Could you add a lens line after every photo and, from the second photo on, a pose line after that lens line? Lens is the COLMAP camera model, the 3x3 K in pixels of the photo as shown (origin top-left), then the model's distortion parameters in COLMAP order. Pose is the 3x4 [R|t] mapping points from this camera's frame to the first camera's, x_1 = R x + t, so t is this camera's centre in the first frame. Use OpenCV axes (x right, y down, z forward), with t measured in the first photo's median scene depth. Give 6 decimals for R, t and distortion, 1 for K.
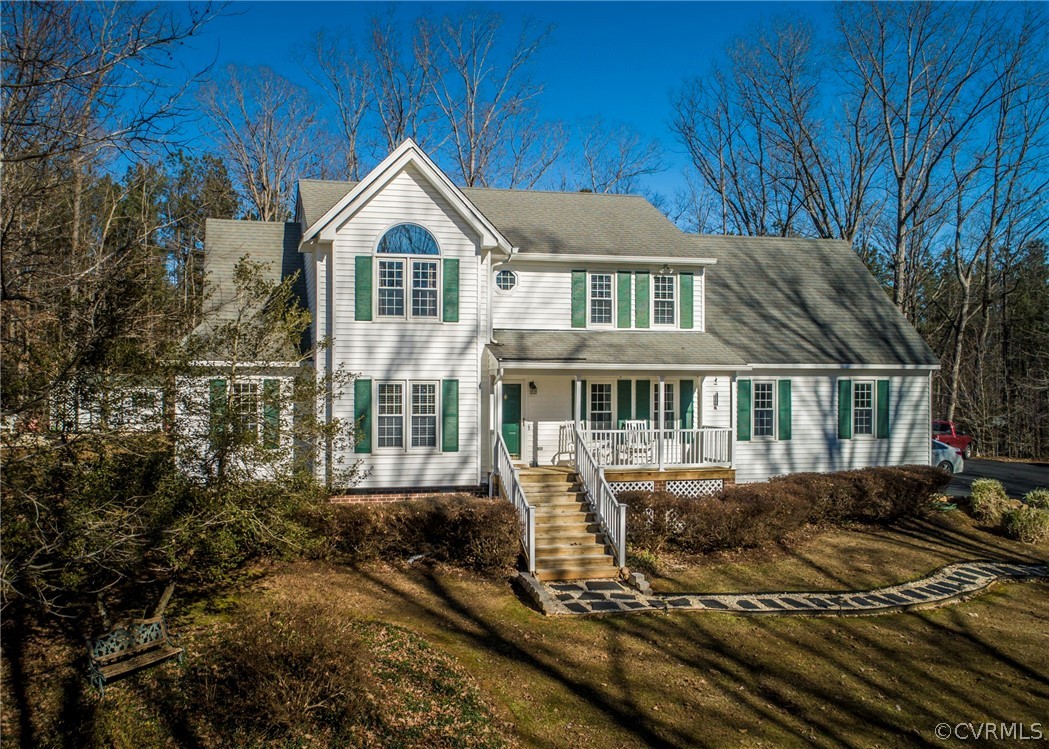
lens RADIAL K [[853.6, 0, 456.9], [0, 853.6, 384.0], [0, 0, 1]] dist [-0.023944, 0.014068]
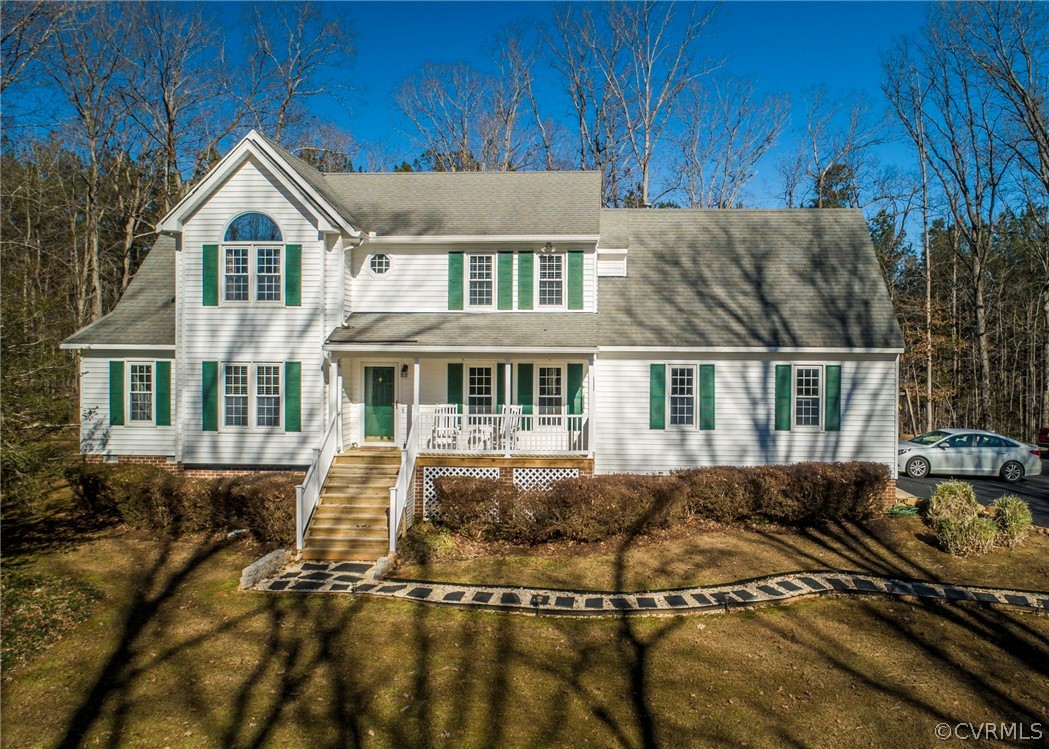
lens RADIAL K [[853.6, 0, 526.2], [0, 853.6, 380.5], [0, 0, 1]] dist [-0.023944, 0.014068]
pose [[0.967809, 0.008918, -0.251526, 0.522749], [-0.006067, 0.999908, 0.012104, 0.003316], [0.251611, -0.010189, 0.967775, 0.073080]]
